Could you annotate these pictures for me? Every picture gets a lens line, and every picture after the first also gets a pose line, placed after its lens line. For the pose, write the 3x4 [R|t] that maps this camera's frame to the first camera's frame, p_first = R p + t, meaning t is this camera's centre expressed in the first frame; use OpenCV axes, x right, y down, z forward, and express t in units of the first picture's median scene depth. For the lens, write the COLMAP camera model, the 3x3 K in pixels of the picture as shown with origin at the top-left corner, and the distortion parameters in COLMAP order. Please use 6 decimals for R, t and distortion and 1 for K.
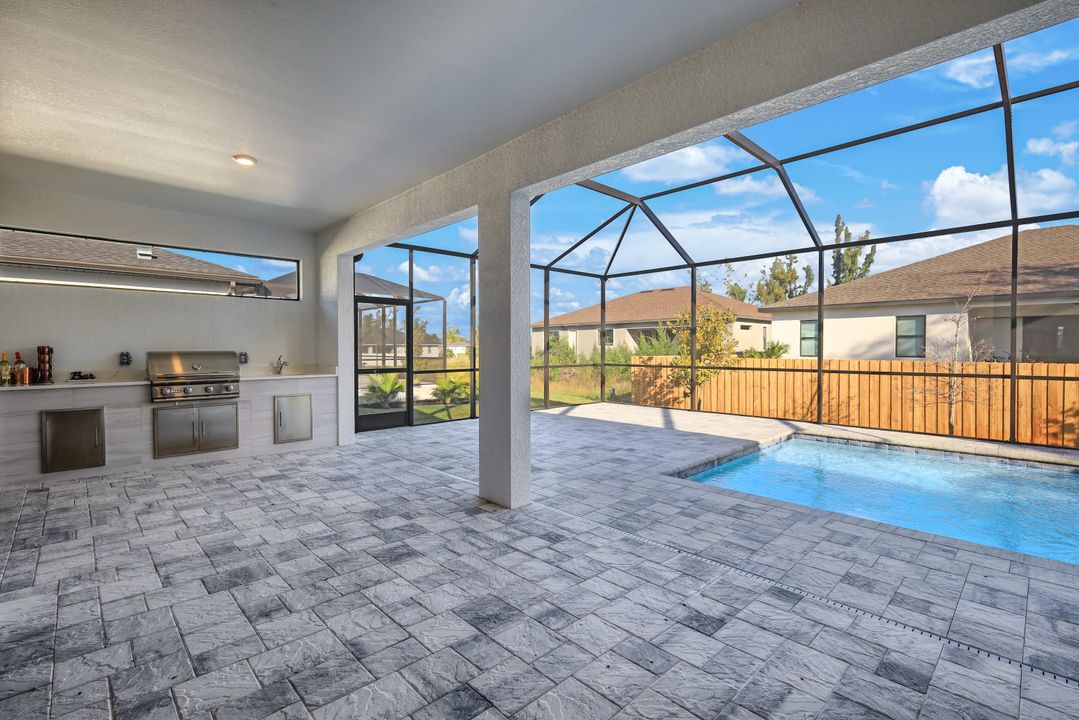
lens RADIAL K [[478.1, 0, 535.3], [0, 478.1, 352.2], [0, 0, 1]] dist [0.008881, -0.000240]
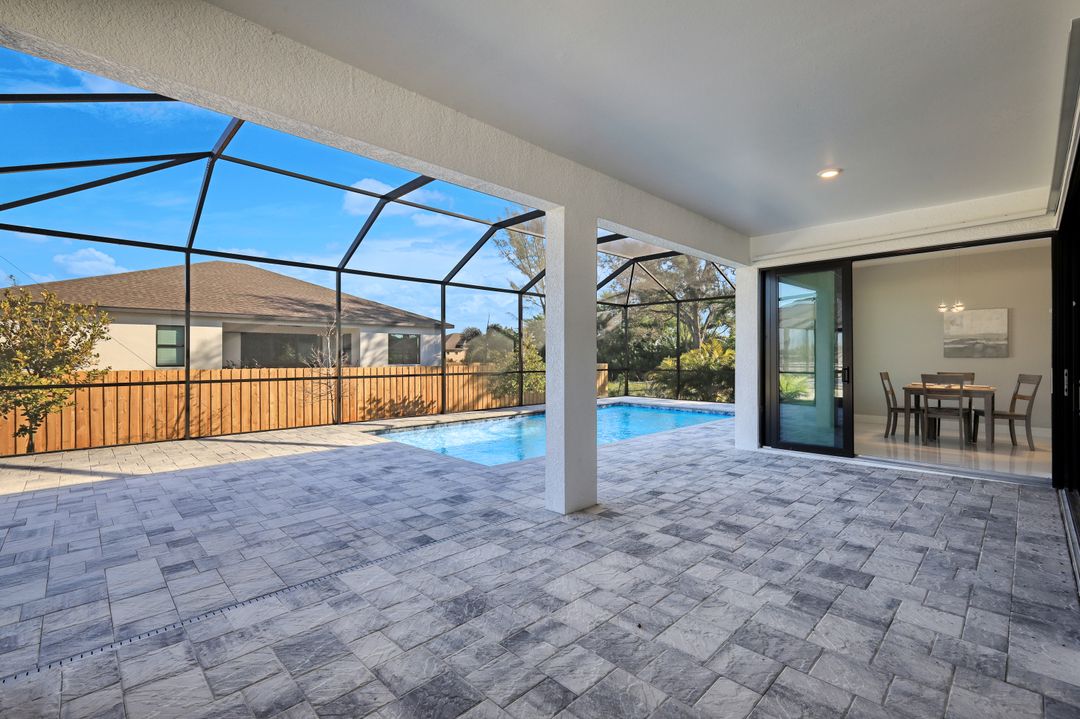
lens RADIAL K [[478.6, 0, 535.8], [0, 478.6, 351.7], [0, 0, 1]] dist [0.008881, -0.000240]
pose [[-0.009230, 0.012463, 0.999880, -1.221241], [0.008145, 0.999890, -0.012388, -0.009255], [-0.999924, 0.008029, -0.009330, 1.218439]]
